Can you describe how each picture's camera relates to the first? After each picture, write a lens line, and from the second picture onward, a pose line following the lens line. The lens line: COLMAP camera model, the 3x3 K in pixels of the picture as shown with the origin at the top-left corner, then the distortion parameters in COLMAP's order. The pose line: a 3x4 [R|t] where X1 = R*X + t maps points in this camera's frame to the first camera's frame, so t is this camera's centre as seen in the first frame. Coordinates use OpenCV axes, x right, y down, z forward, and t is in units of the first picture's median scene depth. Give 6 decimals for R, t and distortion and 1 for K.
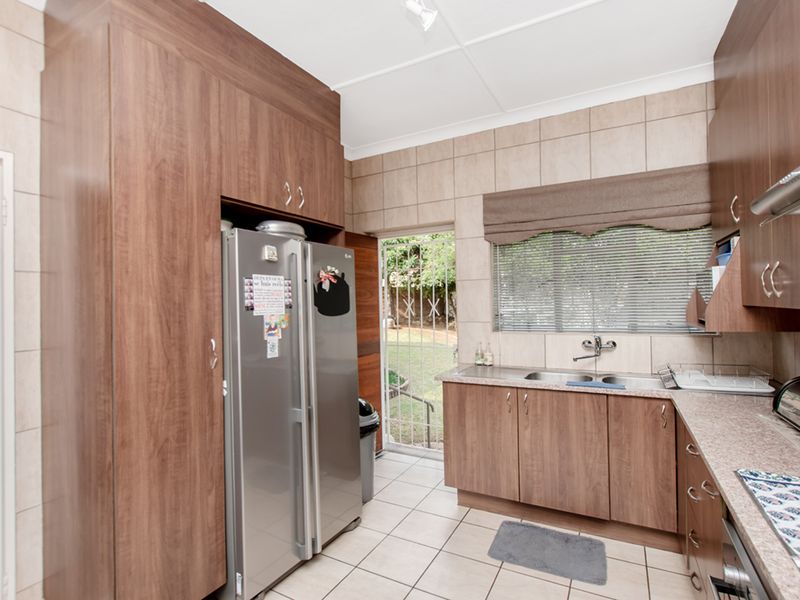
lens RADIAL K [[401.9, 0, 401.1], [0, 401.9, 300.9], [0, 0, 1]] dist [-0.009945, 0.001762]
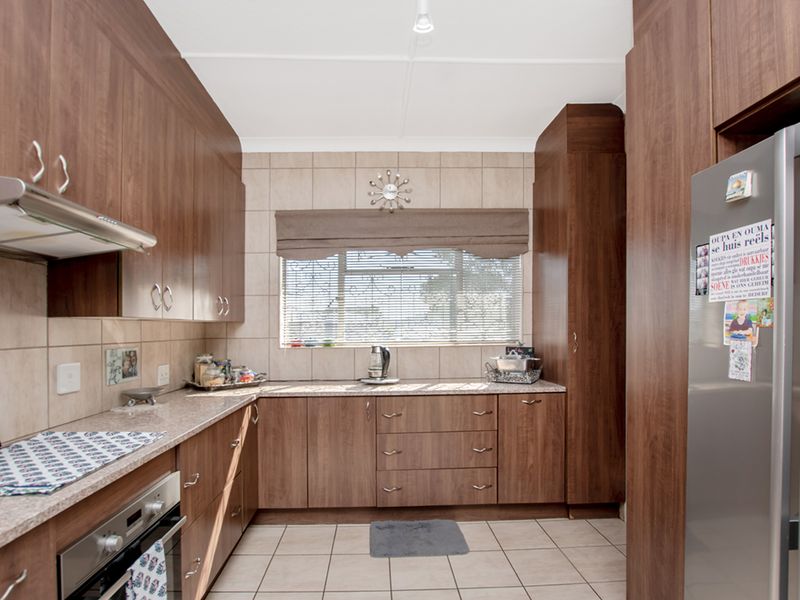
lens RADIAL K [[401.9, 0, 379.6], [0, 401.9, 319.6], [0, 0, 1]] dist [-0.009945, 0.001762]
pose [[-0.860039, 0.007157, -0.510179, 0.375193], [0.014363, 0.999845, -0.010185, 0.060214], [0.510027, -0.016087, -0.860008, 1.239899]]
